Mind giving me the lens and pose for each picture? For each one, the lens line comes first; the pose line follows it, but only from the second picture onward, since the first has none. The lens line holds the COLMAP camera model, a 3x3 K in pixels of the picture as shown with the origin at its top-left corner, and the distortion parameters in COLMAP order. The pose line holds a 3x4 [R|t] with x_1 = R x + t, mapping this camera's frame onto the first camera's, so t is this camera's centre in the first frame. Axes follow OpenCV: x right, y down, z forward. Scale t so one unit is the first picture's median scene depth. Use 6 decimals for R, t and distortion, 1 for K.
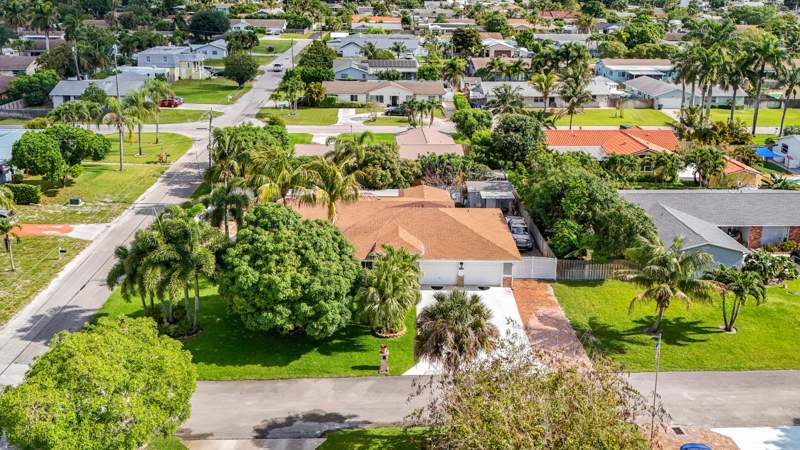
lens RADIAL K [[609.1, 0, 400.0], [0, 609.1, 225.0], [0, 0, 1]] dist [0.027628, -0.000846]
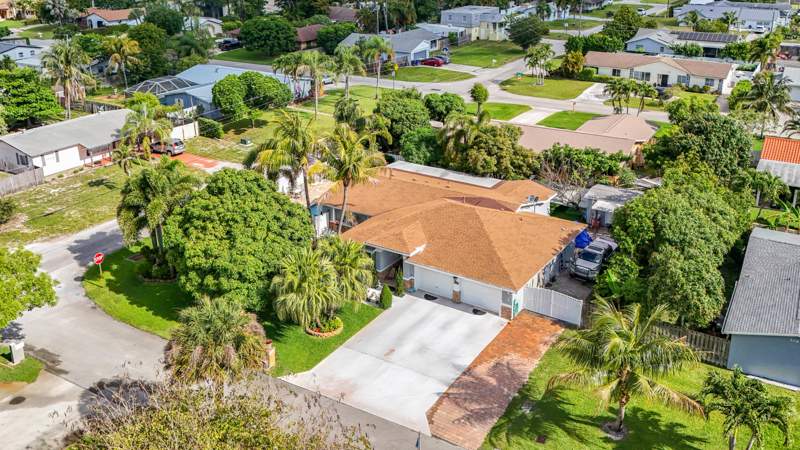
lens RADIAL K [[609.1, 0, 400.0], [0, 609.1, 225.0], [0, 0, 1]] dist [0.027628, -0.000846]
pose [[0.868870, 0.206344, -0.449987, 0.104066], [-0.181382, 0.978472, 0.098456, -0.020243], [0.460615, -0.003925, 0.887591, 0.053021]]
